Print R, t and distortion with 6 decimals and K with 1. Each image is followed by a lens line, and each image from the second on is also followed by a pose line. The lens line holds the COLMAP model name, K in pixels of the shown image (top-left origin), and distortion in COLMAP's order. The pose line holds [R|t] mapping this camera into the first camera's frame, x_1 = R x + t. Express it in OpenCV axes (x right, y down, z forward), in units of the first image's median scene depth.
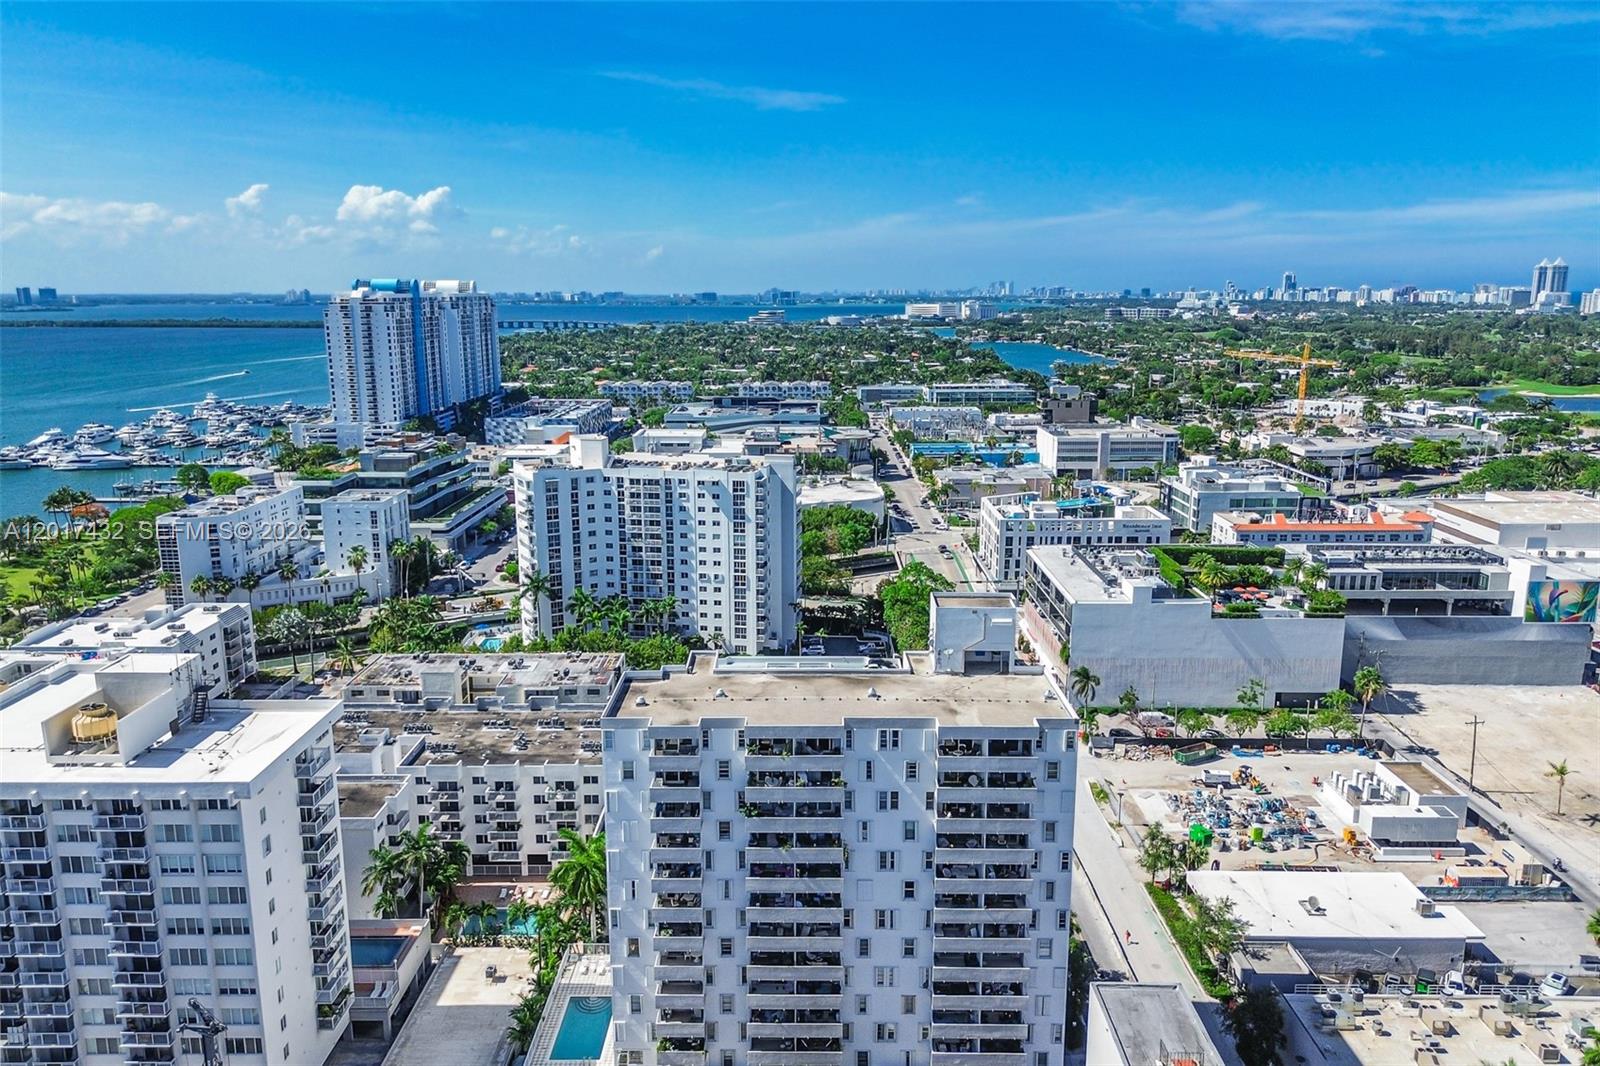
lens RADIAL K [[1138.3, 0, 796.2], [0, 1138.3, 526.6], [0, 0, 1]] dist [0.080290, -0.087652]
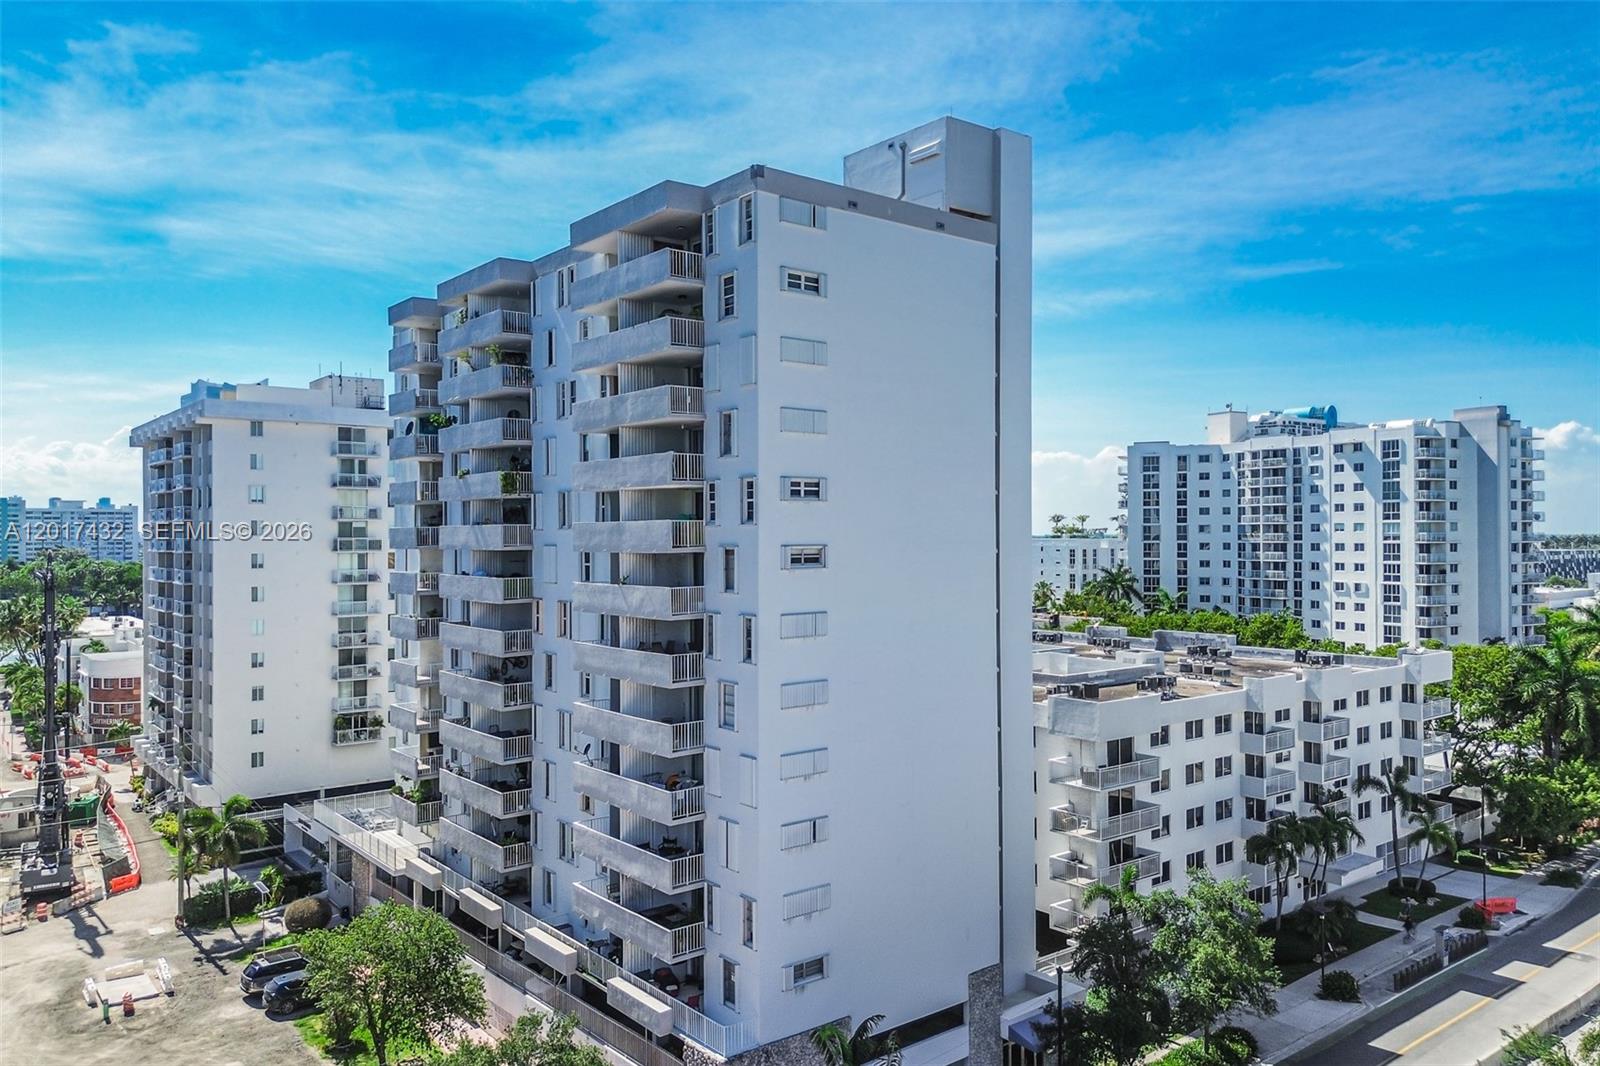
lens RADIAL K [[1138.3, 0, 796.2], [0, 1138.3, 526.6], [0, 0, 1]] dist [0.080290, -0.087652]
pose [[0.627749, -0.004648, -0.778402, 0.256144], [-0.156803, 0.978729, -0.132299, 0.152543], [0.762460, 0.205106, 0.613667, 0.314074]]
